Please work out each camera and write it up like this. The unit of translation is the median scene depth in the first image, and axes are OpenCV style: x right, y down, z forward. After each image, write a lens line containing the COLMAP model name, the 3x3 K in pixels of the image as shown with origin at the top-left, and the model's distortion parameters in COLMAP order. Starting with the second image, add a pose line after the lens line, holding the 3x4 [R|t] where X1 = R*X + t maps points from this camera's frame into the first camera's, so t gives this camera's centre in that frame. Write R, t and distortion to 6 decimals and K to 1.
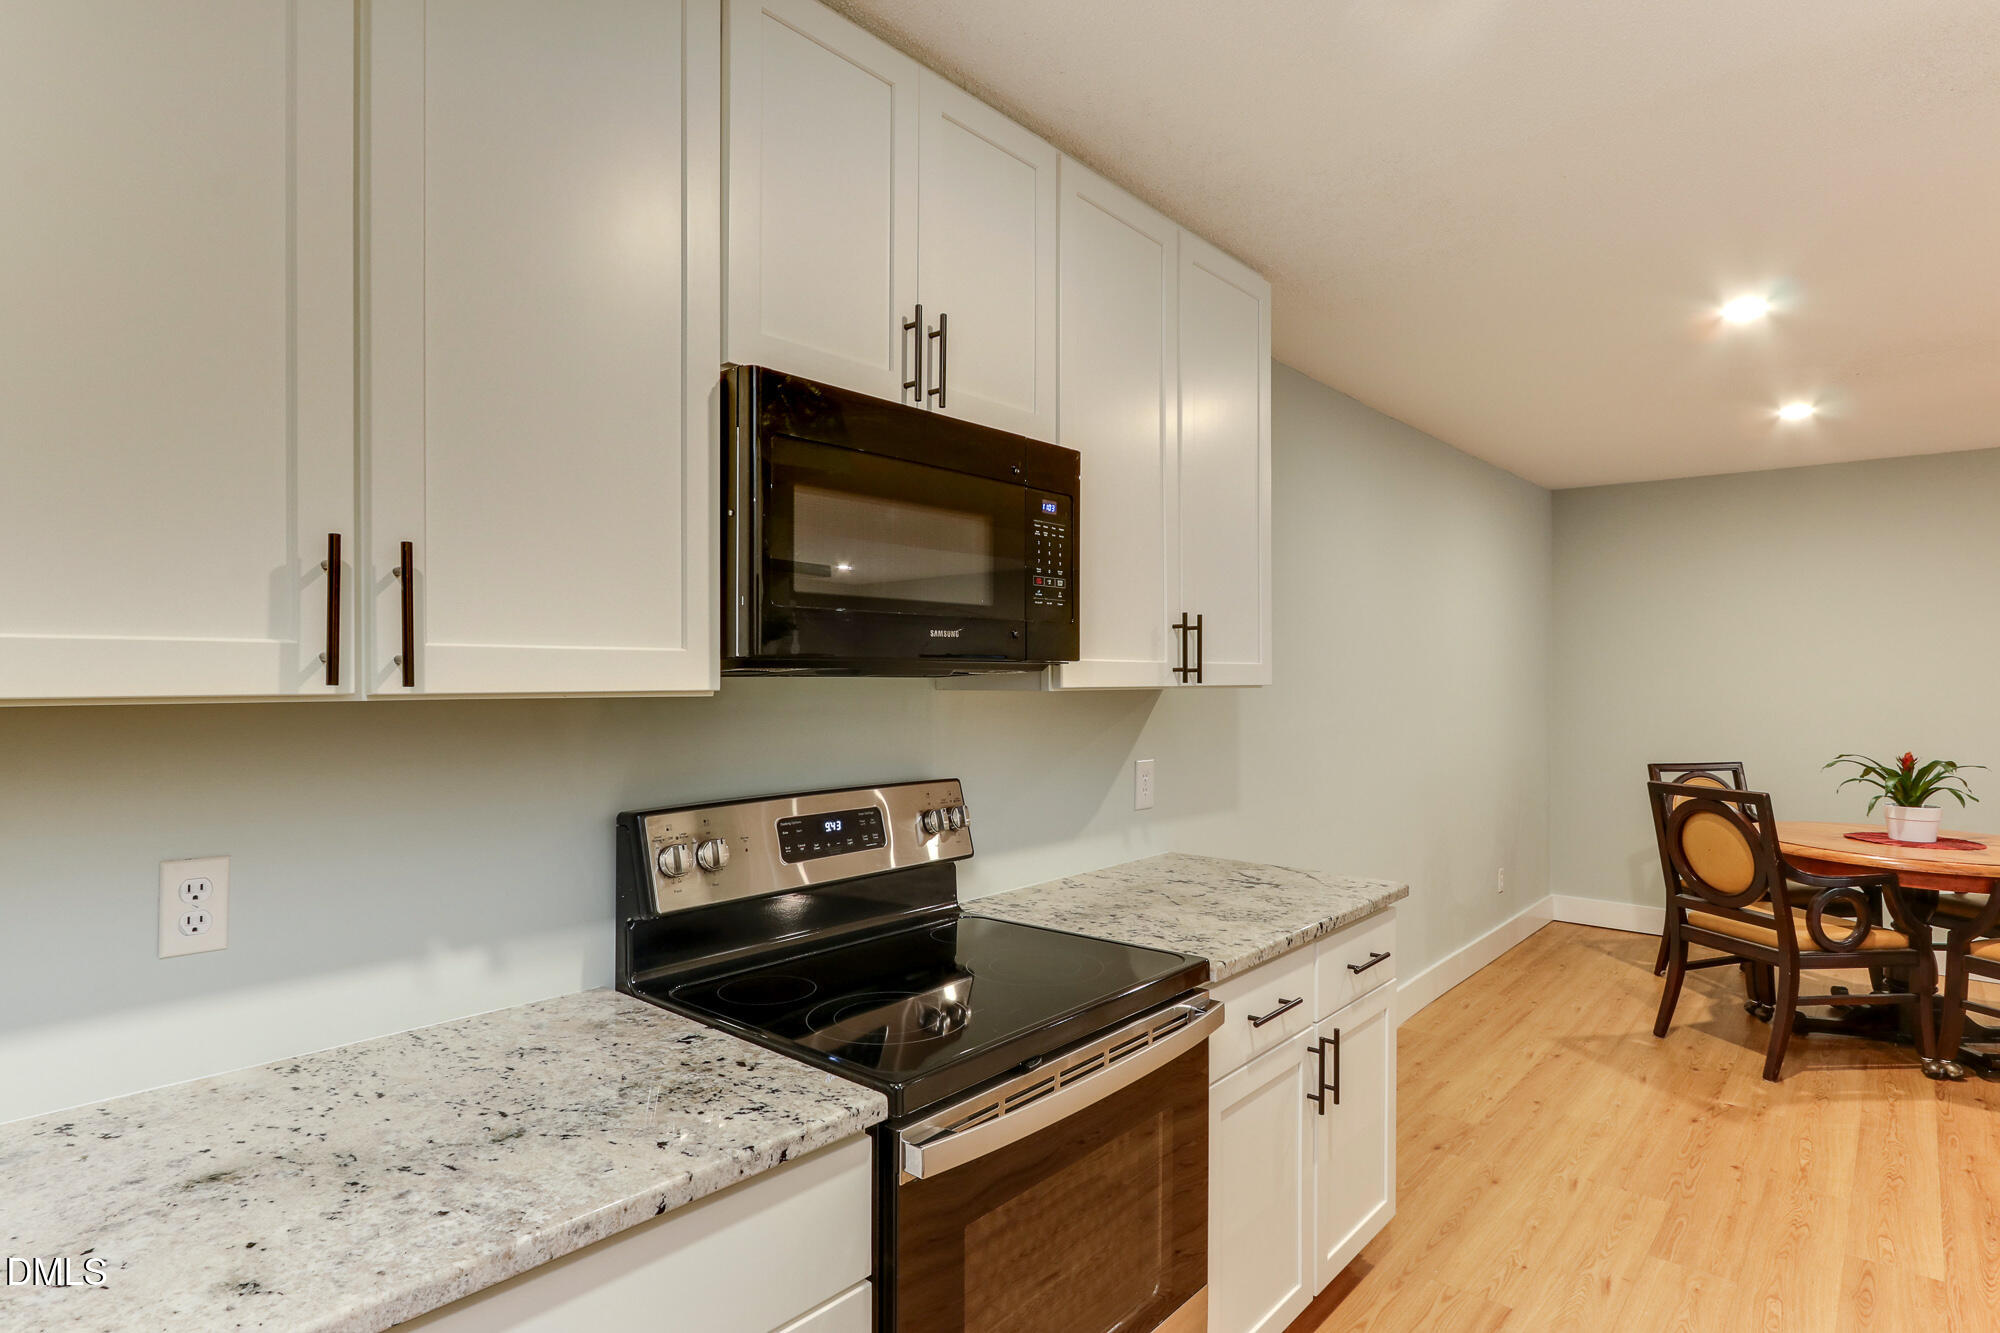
lens RADIAL K [[1065.5, 0, 985.9], [0, 1065.5, 673.9], [0, 0, 1]] dist [-0.000310, 0.004072]
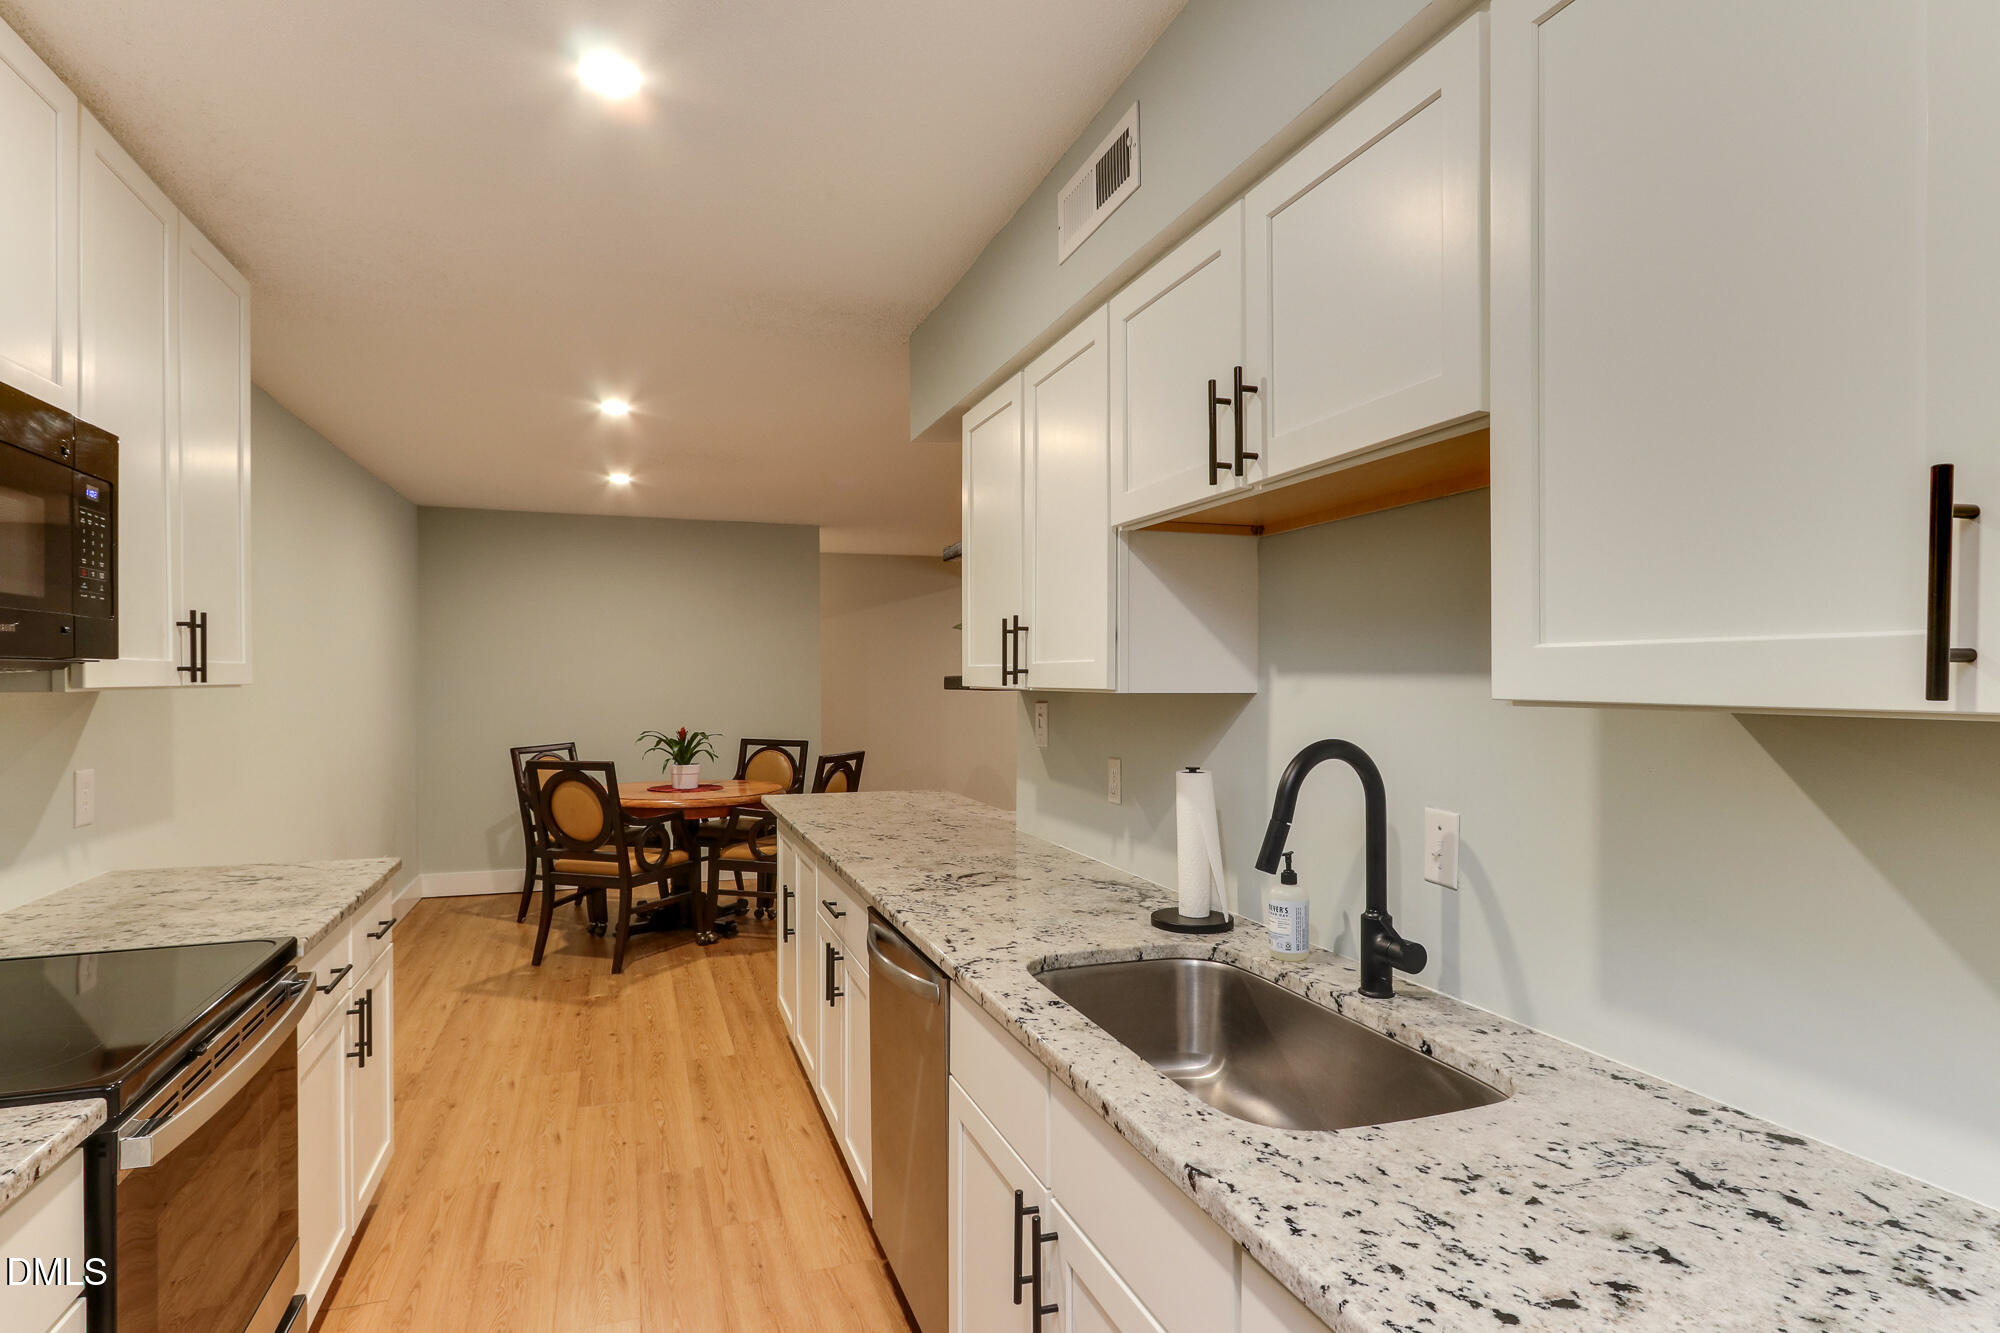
lens RADIAL K [[1065.5, 0, 998.8], [0, 1065.5, 668.0], [0, 0, 1]] dist [-0.000310, 0.004072]
pose [[0.484717, 0.002497, 0.874667, -0.224772], [0.002671, 0.999987, -0.004335, 0.001000], [-0.874667, 0.004437, 0.484704, -0.084057]]
